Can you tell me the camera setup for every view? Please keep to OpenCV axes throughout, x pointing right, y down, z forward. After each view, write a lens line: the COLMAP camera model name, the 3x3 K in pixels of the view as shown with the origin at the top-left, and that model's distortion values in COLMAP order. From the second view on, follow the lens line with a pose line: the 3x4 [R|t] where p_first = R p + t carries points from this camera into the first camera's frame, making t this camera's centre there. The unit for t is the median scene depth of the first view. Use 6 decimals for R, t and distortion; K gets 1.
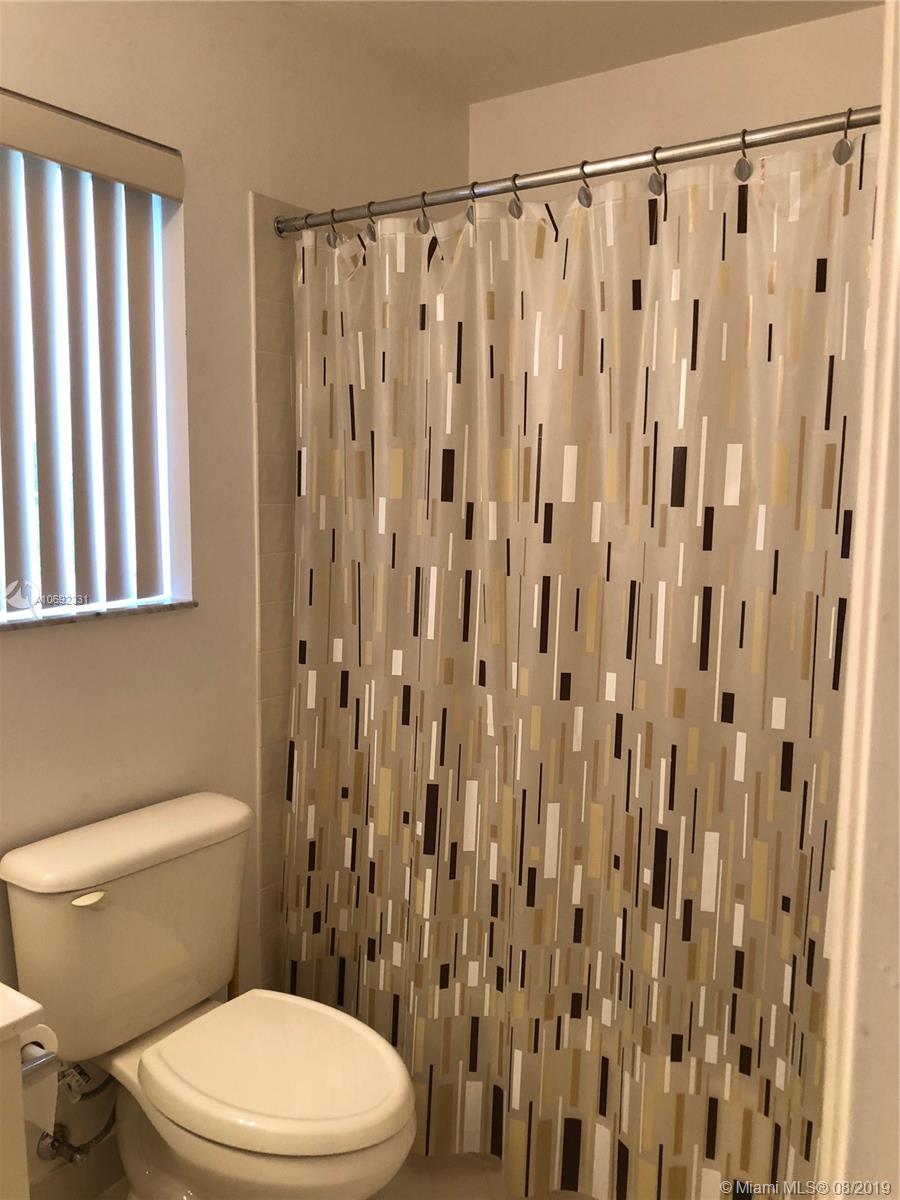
lens RADIAL K [[1034.8, 0, 451.8], [0, 1034.8, 594.4], [0, 0, 1]] dist [0.045861, -0.015001]
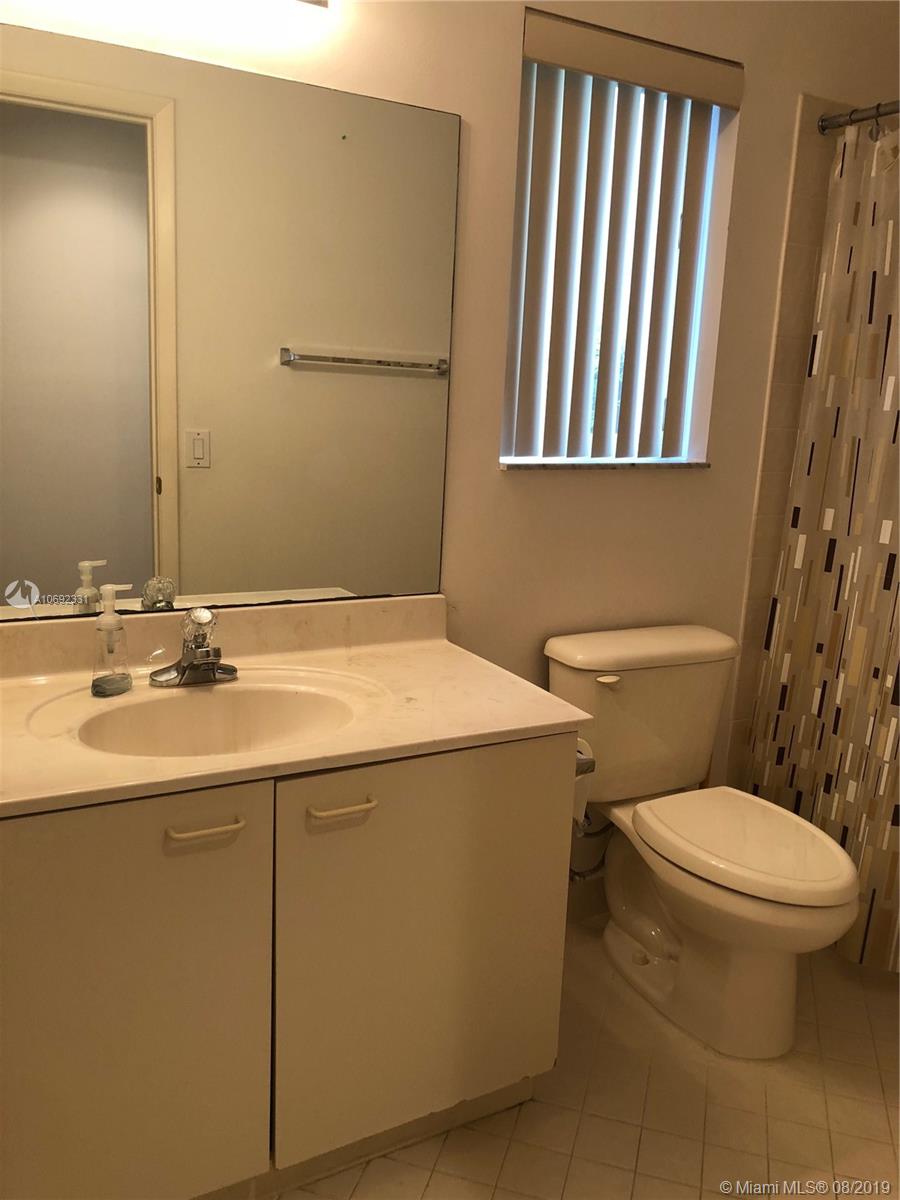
lens RADIAL K [[1034.8, 0, 454.0], [0, 1034.8, 608.2], [0, 0, 1]] dist [0.045861, -0.015001]
pose [[0.900385, 0.120681, -0.418023, 0.006906], [-0.081689, 0.990567, 0.110021, 0.061639], [0.427357, -0.064913, 0.901750, -0.196133]]
